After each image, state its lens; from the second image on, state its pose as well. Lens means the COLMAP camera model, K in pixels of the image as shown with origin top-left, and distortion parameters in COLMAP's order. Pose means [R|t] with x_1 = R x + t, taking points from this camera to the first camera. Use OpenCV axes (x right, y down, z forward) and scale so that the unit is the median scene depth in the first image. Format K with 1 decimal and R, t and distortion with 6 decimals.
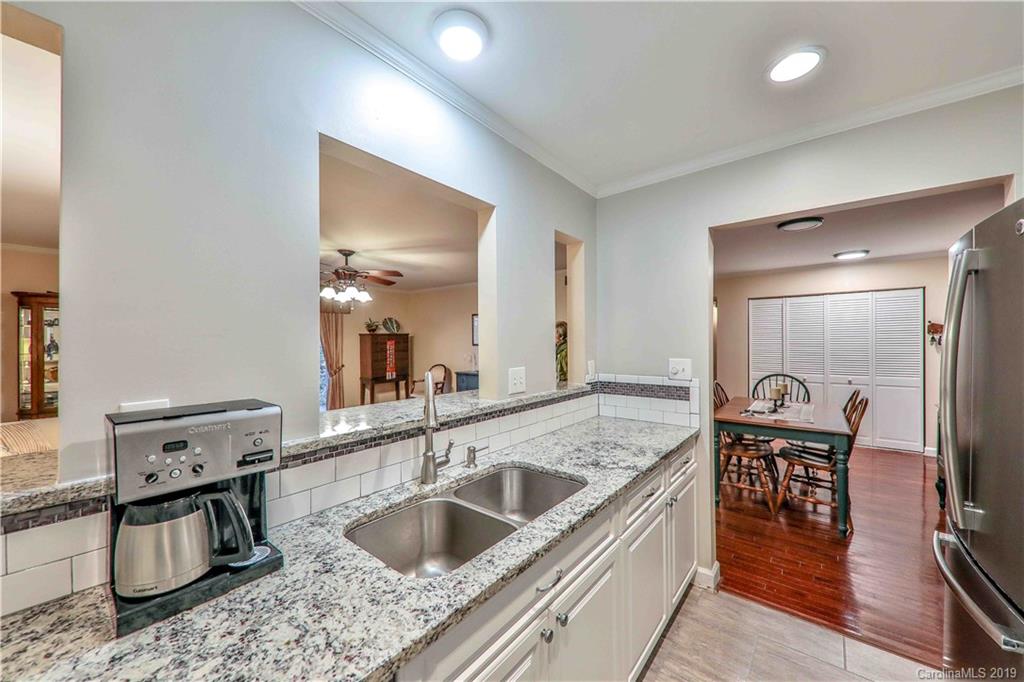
lens RADIAL K [[374.3, 0, 512.0], [0, 374.3, 341.0], [0, 0, 1]] dist [0.000218, -0.000003]
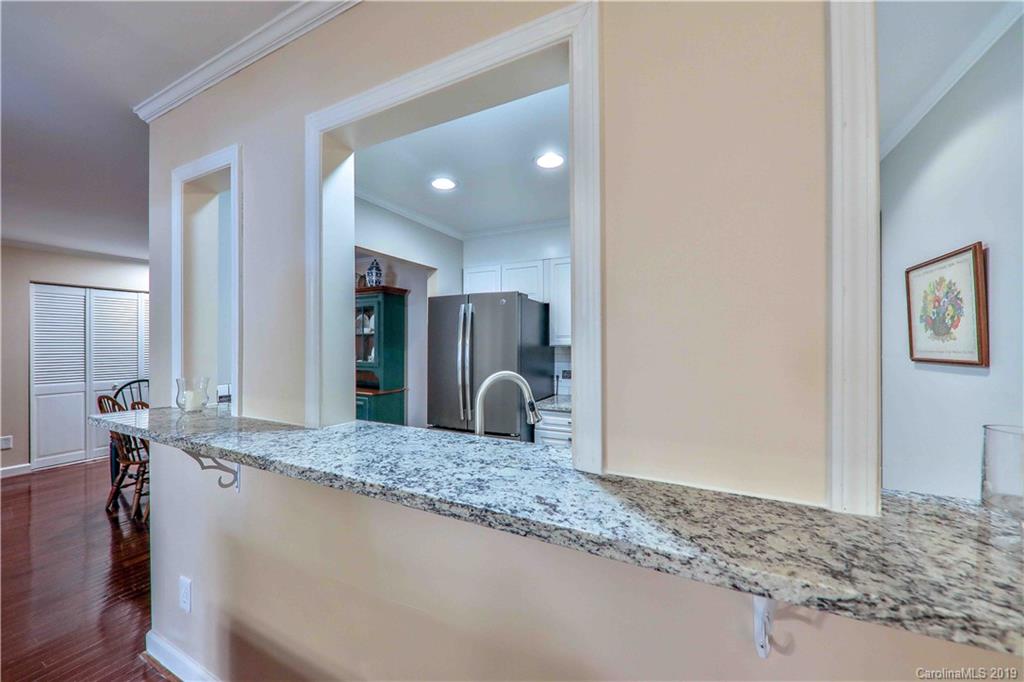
lens RADIAL K [[363.6, 0, 518.3], [0, 363.6, 342.7], [0, 0, 1]] dist [0.000212, -0.000090]
pose [[-0.227221, 0.006949, 0.973818, -0.967245], [-0.003969, 0.999960, -0.008062, 0.015712], [-0.973835, -0.005697, -0.227185, 1.022057]]
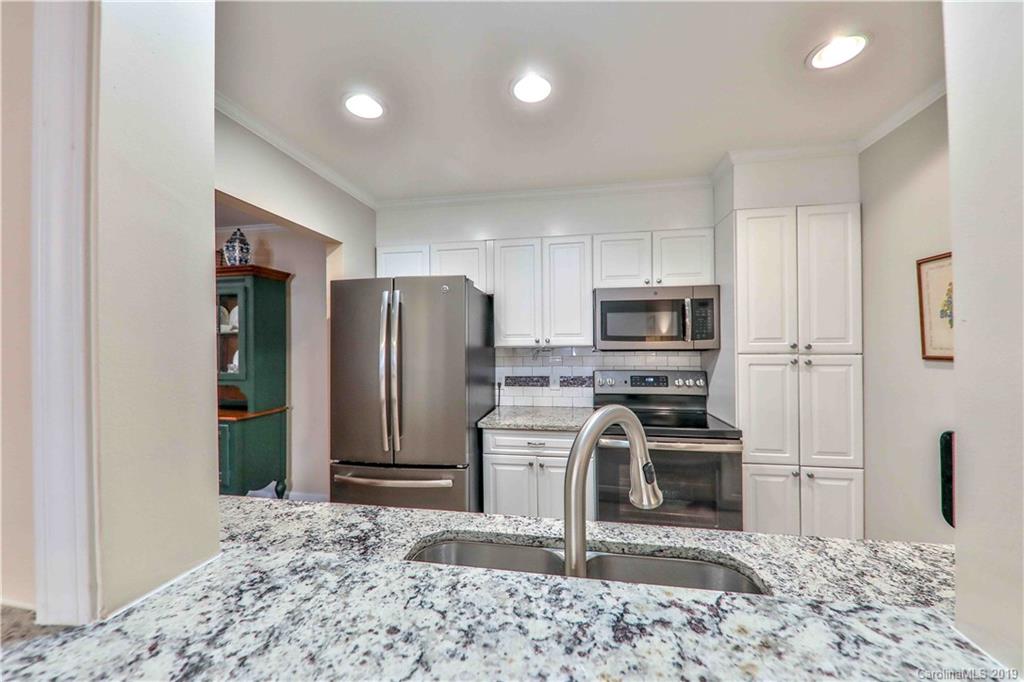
lens RADIAL K [[363.6, 0, 518.3], [0, 363.6, 342.7], [0, 0, 1]] dist [0.000212, -0.000090]
pose [[-0.496750, 0.011726, 0.867814, -0.459870], [0.007374, 0.999930, -0.009291, 0.011930], [-0.867862, 0.001784, -0.496802, 1.128170]]
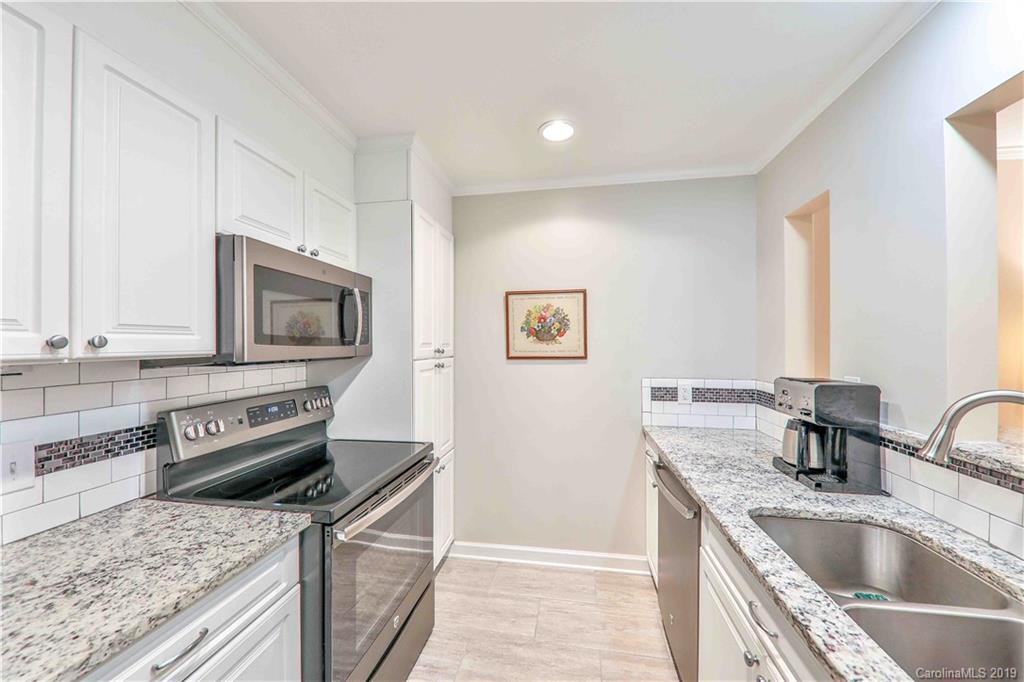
lens RADIAL K [[374.3, 0, 512.0], [0, 374.3, 341.0], [0, 0, 1]] dist [0.000218, -0.000003]
pose [[-0.870261, 0.003568, -0.492578, 0.693621], [0.009677, 0.999905, -0.009853, -0.001944], [0.492496, -0.013341, -0.870212, 0.990393]]
